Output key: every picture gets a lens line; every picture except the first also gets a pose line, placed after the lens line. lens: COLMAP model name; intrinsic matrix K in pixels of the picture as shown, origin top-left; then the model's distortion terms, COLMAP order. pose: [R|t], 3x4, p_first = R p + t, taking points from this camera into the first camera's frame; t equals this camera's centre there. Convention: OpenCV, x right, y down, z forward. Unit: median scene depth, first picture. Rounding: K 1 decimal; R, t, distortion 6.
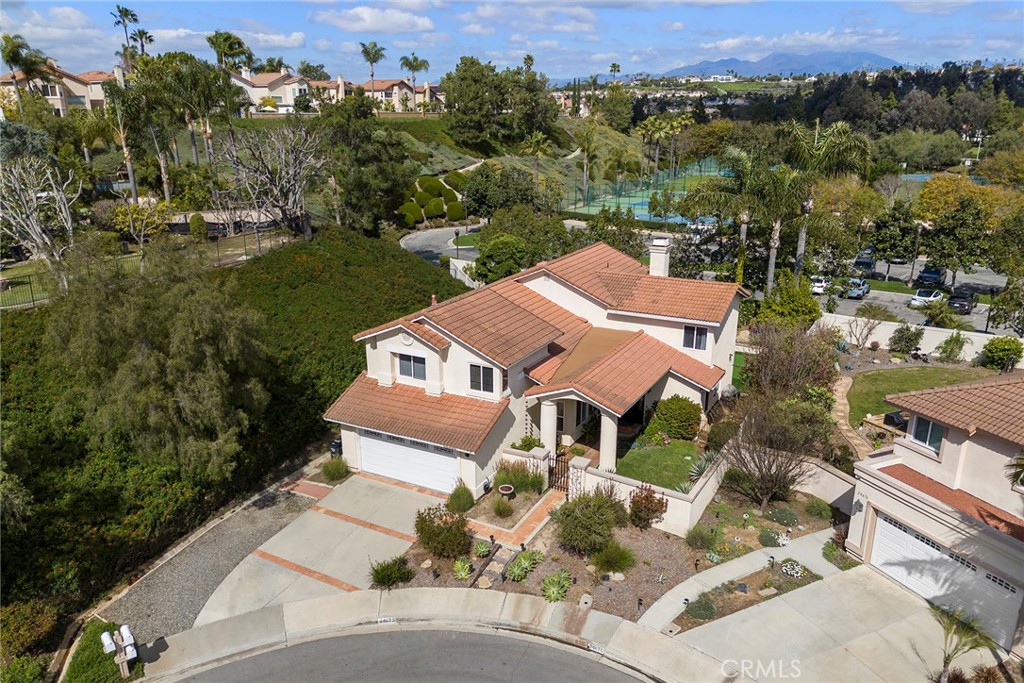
lens RADIAL K [[773.0, 0, 512.0], [0, 773.0, 341.5], [0, 0, 1]] dist [0.059712, -0.004509]
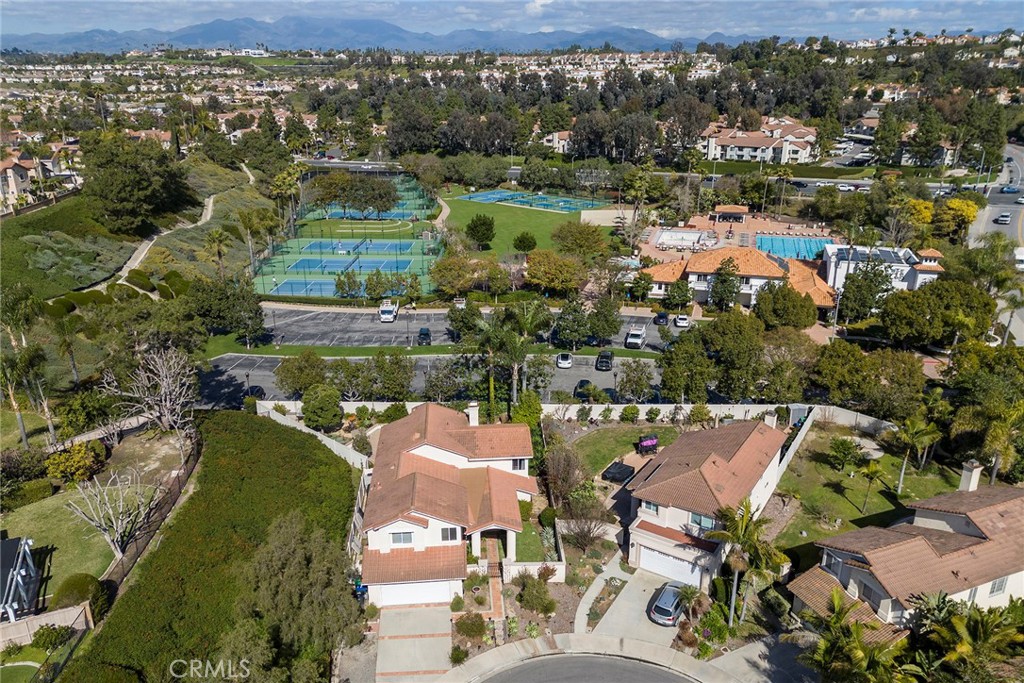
lens RADIAL K [[773.0, 0, 512.0], [0, 773.0, 341.5], [0, 0, 1]] dist [0.059712, -0.004509]
pose [[0.843824, -0.188534, 0.502410, -0.745911], [0.163209, 0.982064, 0.094410, -0.544468], [-0.511199, 0.002333, 0.859459, -0.645203]]
